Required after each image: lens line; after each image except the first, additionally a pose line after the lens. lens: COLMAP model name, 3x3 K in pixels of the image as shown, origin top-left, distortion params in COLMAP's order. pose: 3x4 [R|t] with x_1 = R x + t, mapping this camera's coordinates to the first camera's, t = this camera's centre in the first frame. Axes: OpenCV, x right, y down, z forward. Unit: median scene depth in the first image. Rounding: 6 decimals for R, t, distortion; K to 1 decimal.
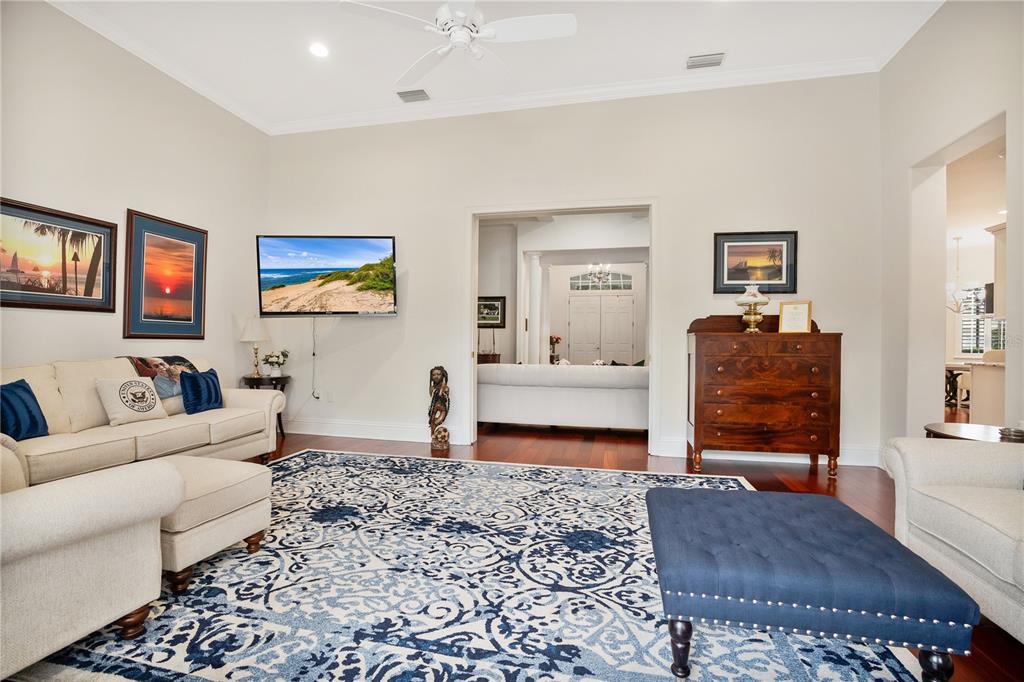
lens RADIAL K [[473.6, 0, 512.8], [0, 473.6, 340.2], [0, 0, 1]] dist [-0.039904, 0.001382]
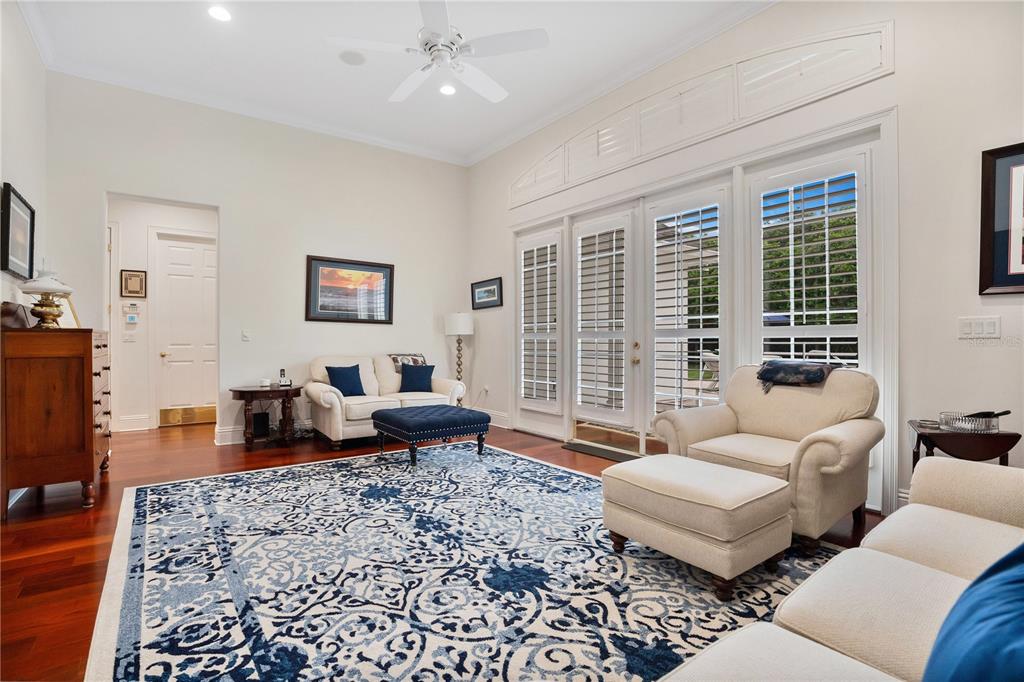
lens RADIAL K [[473.6, 0, 511.9], [0, 473.6, 343.7], [0, 0, 1]] dist [-0.039904, 0.001382]
pose [[-0.766283, -0.007035, 0.642464, -0.876860], [-0.006288, 0.999974, 0.003449, 0.011457], [-0.642472, -0.001396, -0.766308, 1.640580]]
